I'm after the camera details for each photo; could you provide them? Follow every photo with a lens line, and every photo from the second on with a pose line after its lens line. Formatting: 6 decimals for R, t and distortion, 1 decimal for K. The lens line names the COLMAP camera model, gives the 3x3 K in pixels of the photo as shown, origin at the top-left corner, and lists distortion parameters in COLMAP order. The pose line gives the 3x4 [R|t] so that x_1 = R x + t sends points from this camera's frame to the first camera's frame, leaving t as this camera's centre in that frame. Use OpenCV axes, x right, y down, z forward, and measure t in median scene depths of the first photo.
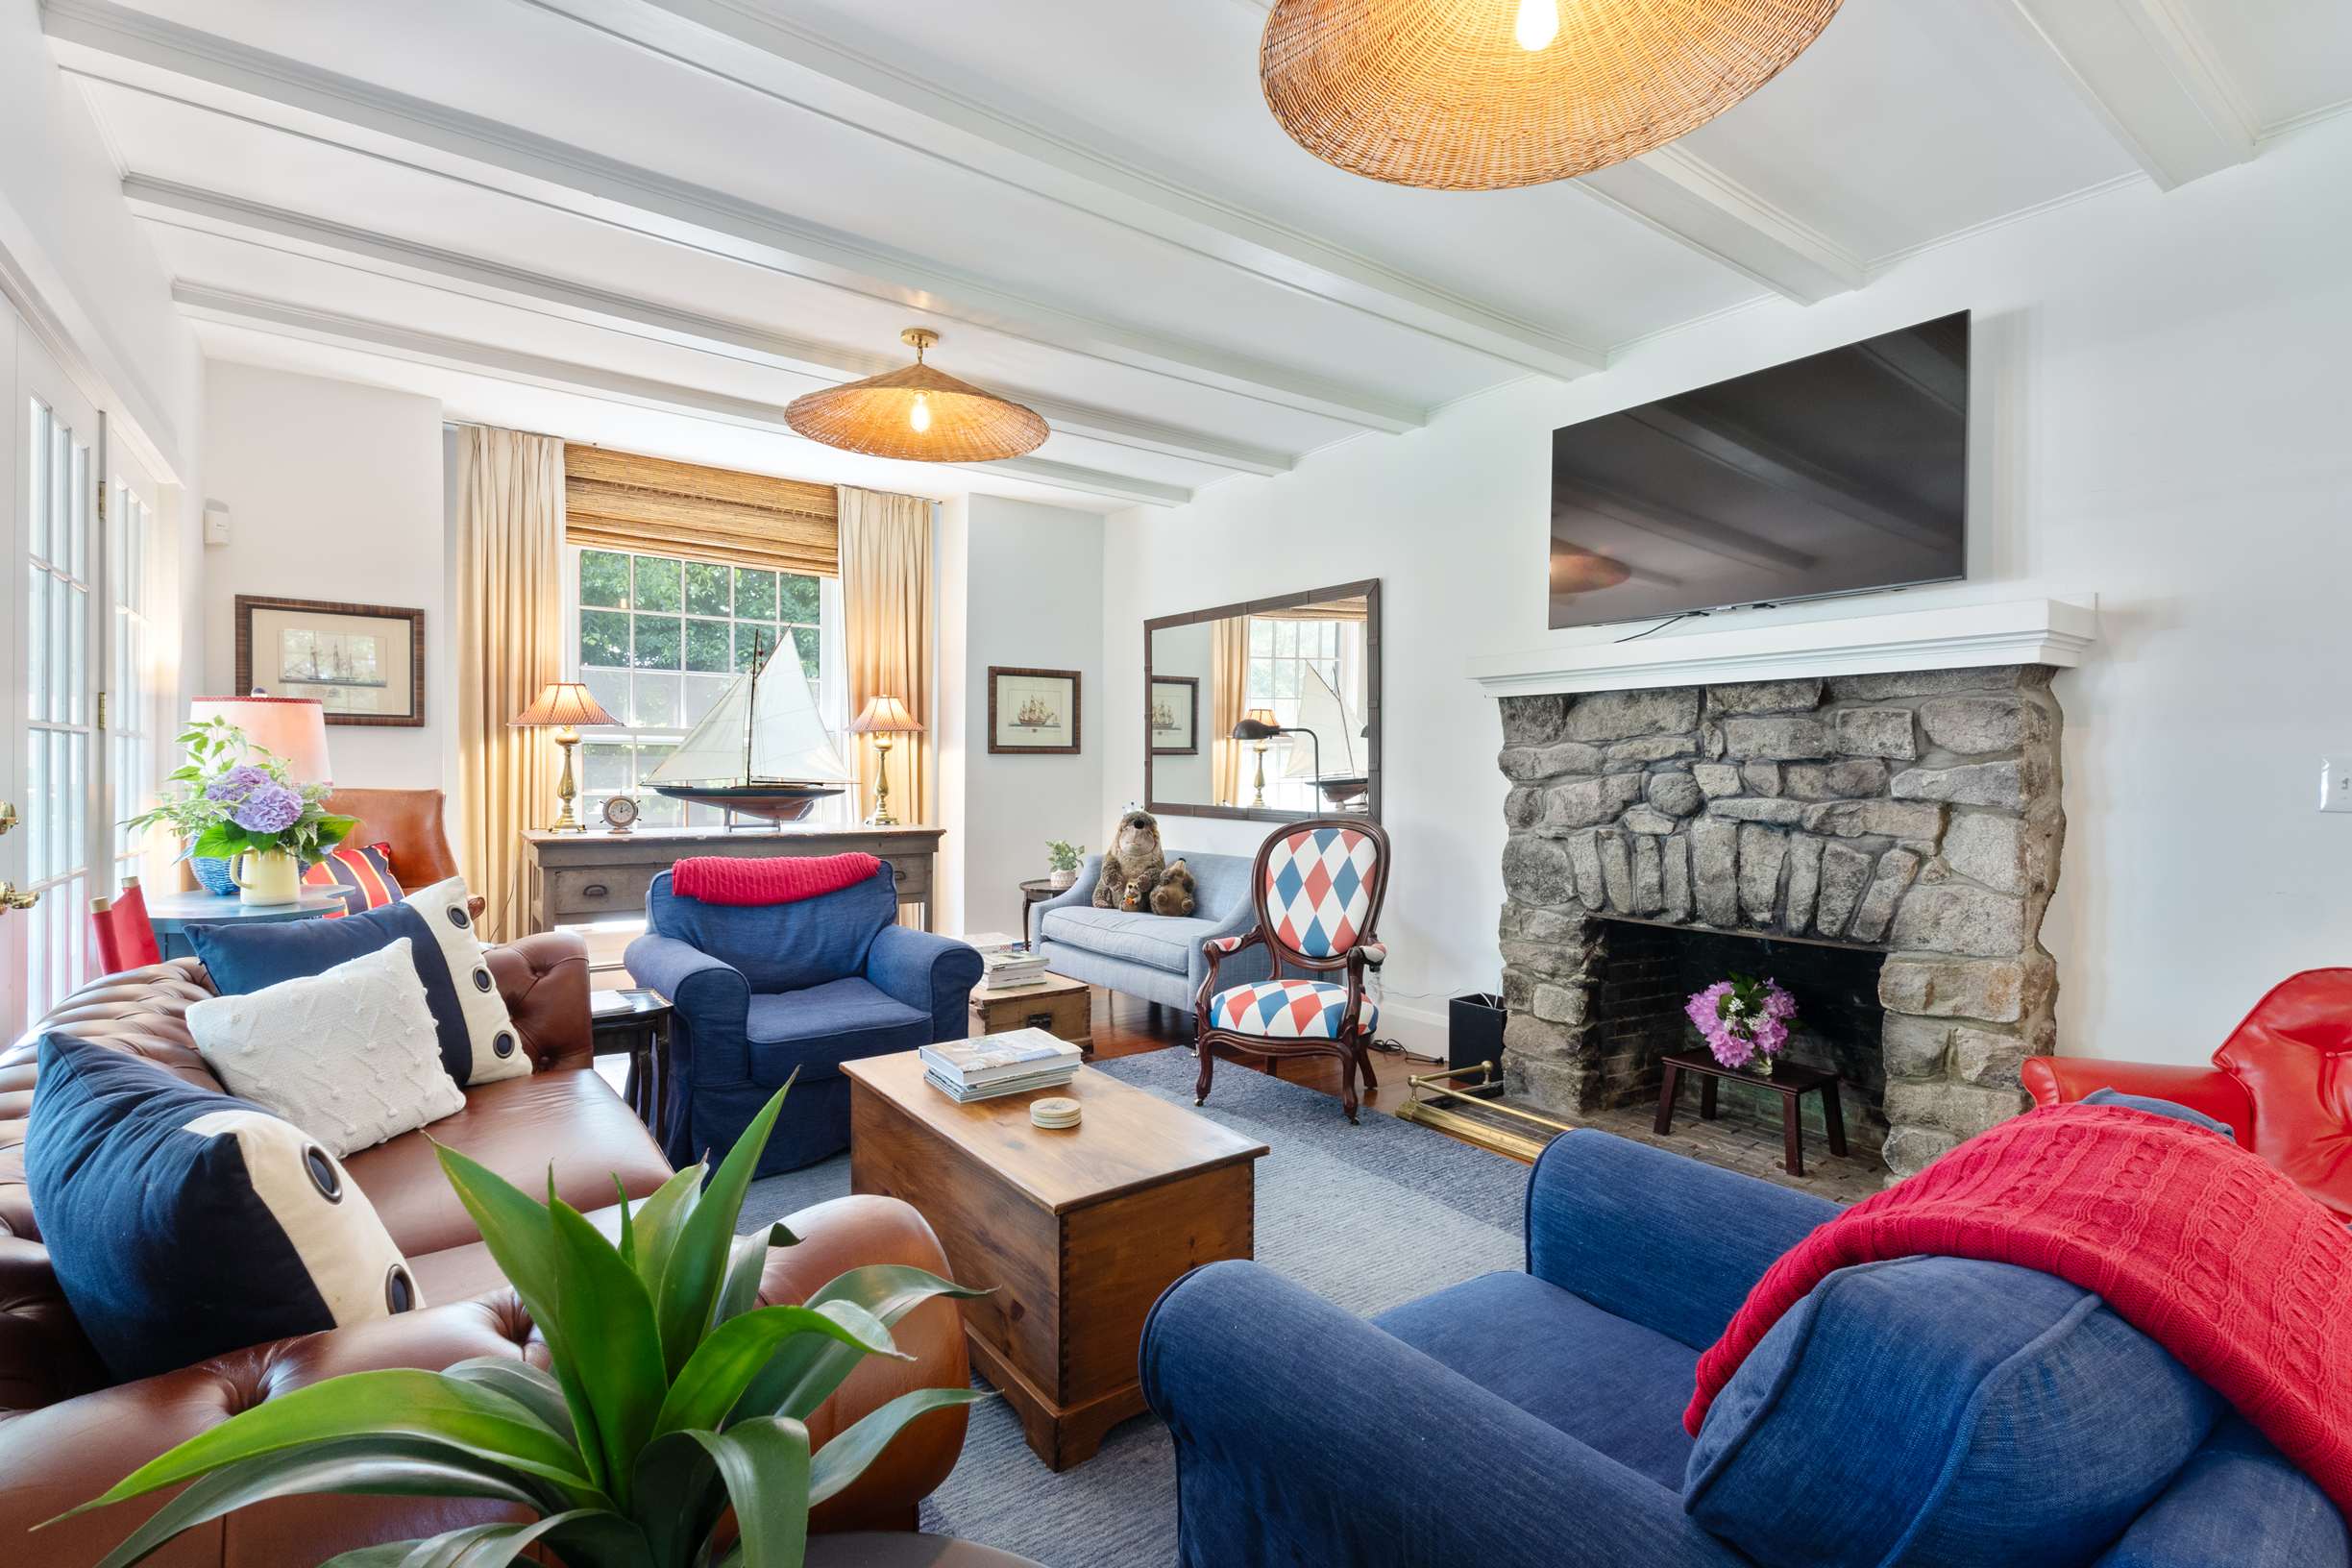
lens RADIAL K [[1081.6, 0, 1179.4], [0, 1081.6, 784.8], [0, 0, 1]] dist [0.009145, -0.002315]
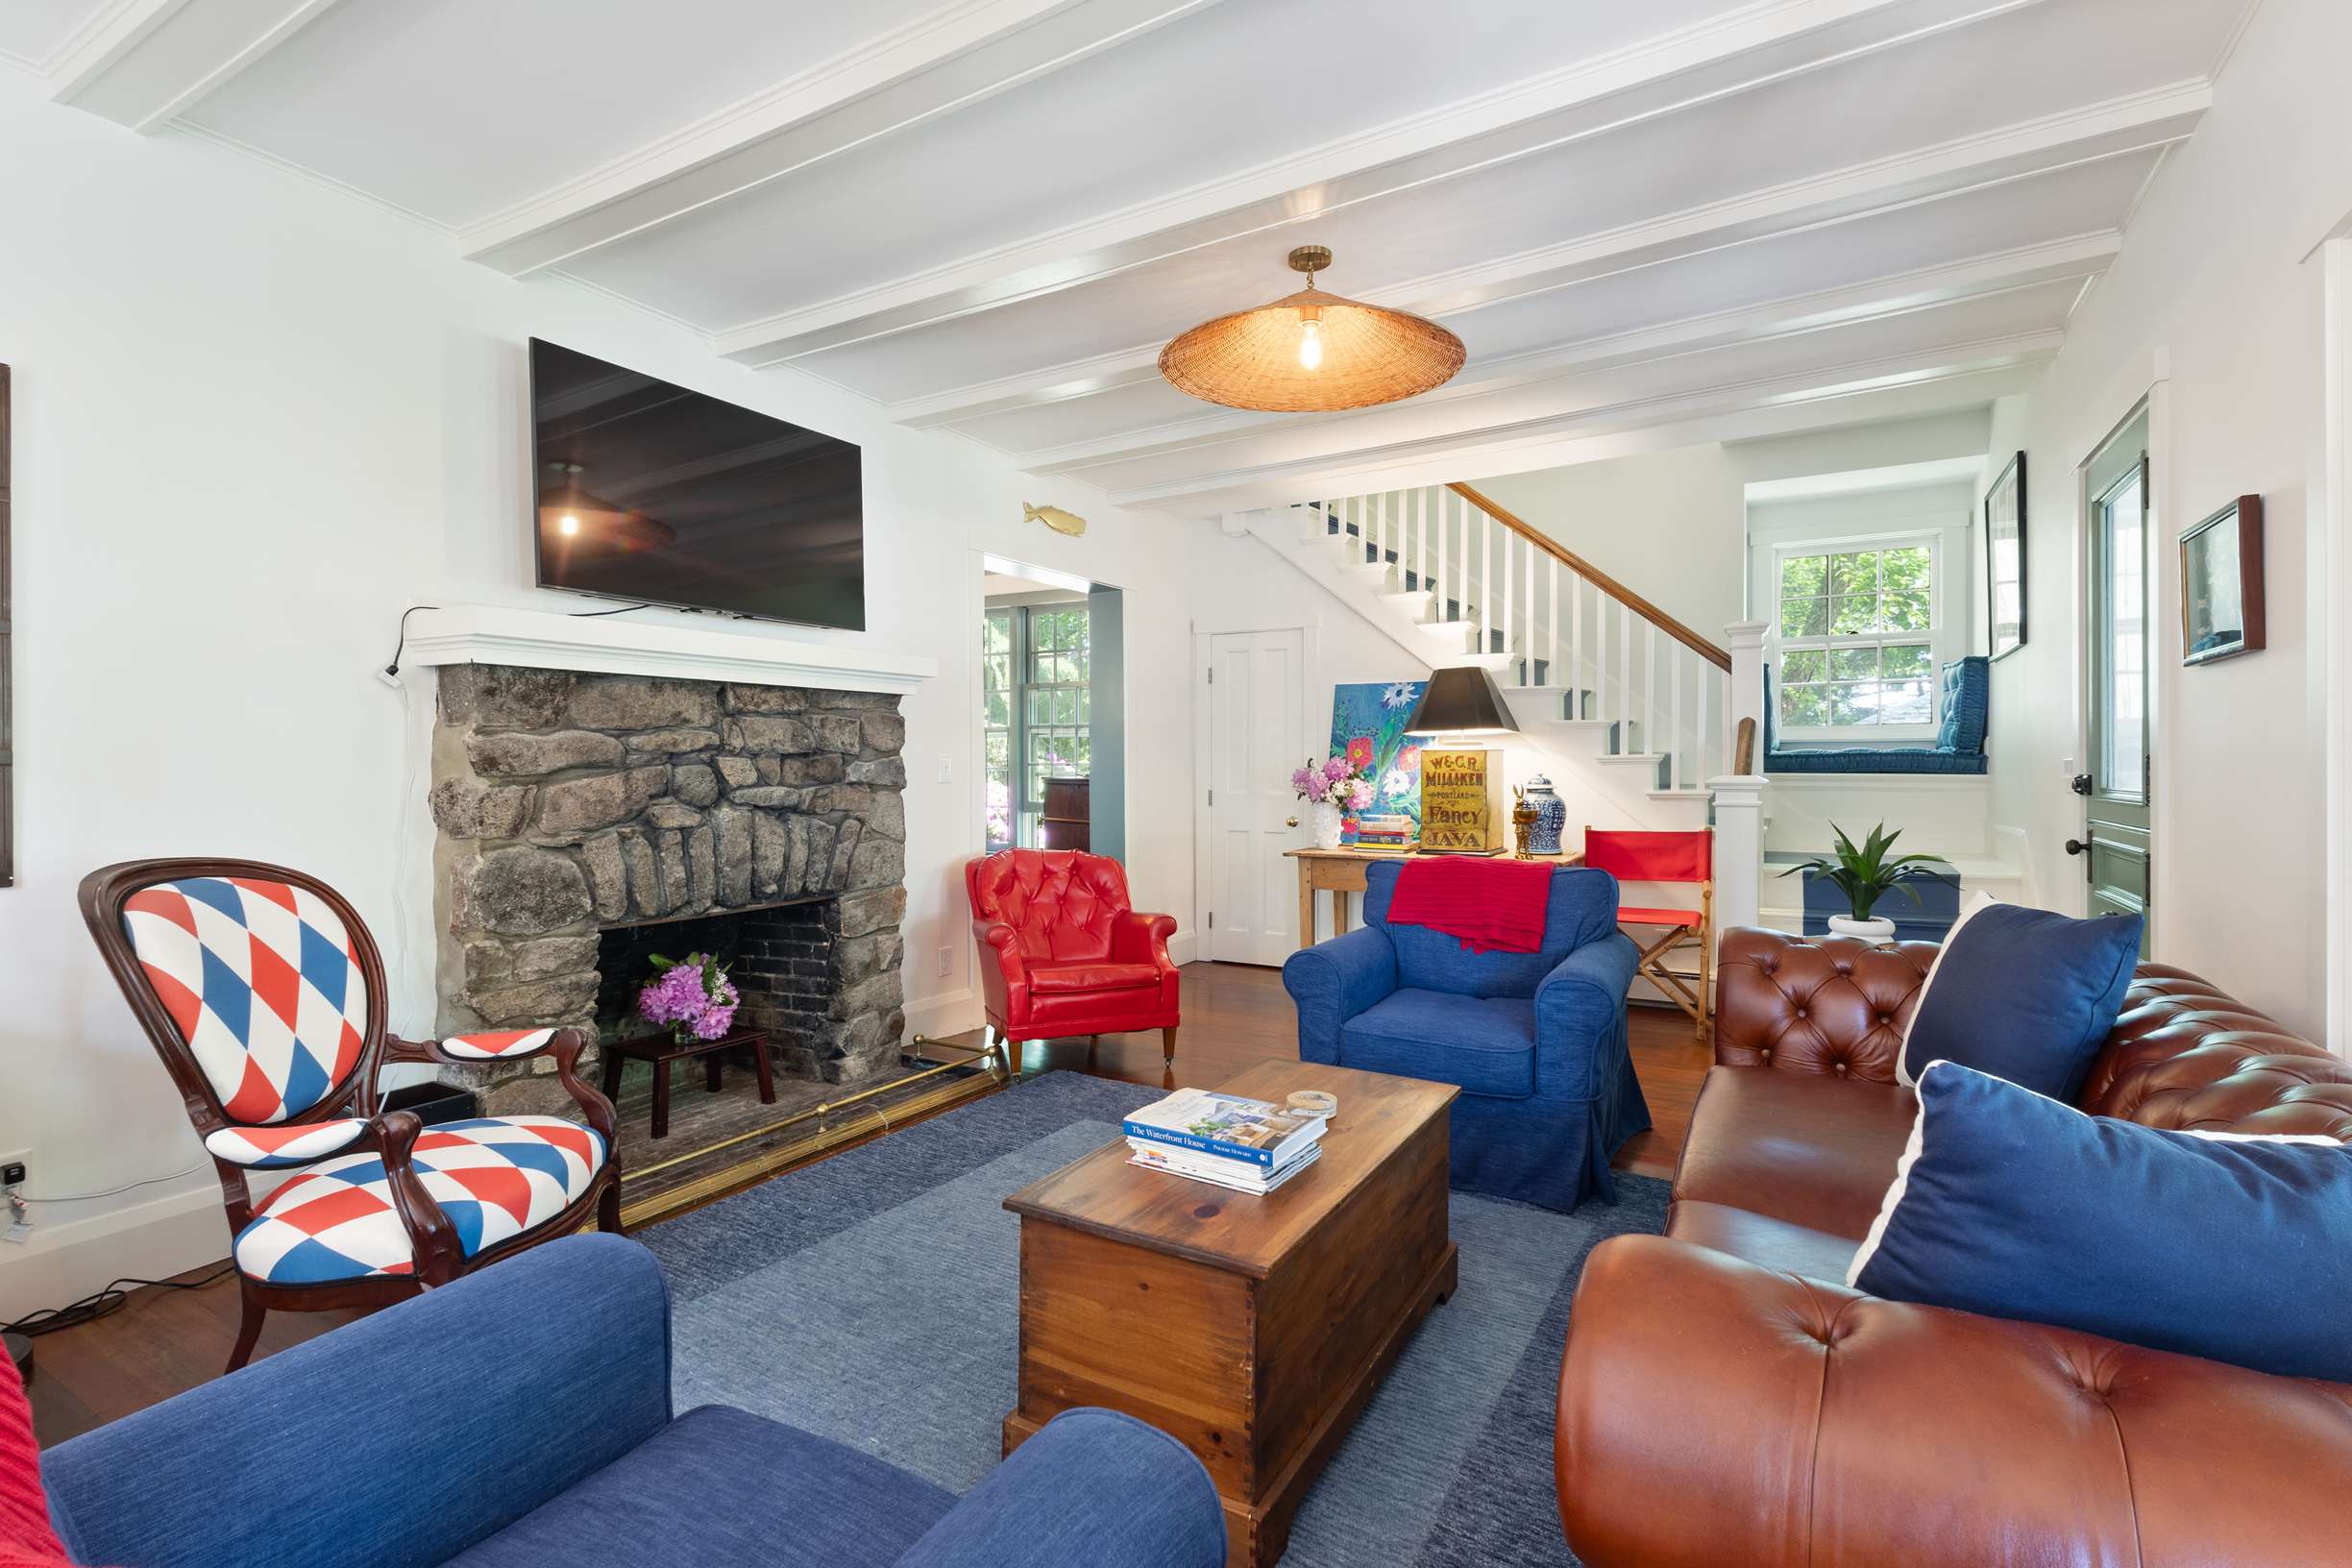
lens RADIAL K [[1081.6, 0, 1183.3], [0, 1081.6, 763.8], [0, 0, 1]] dist [0.009145, -0.002315]
pose [[-0.394845, -0.007463, 0.918717, -0.649933], [0.009207, 0.999885, 0.012080, -0.020148], [-0.918701, 0.013228, -0.394731, 0.979146]]
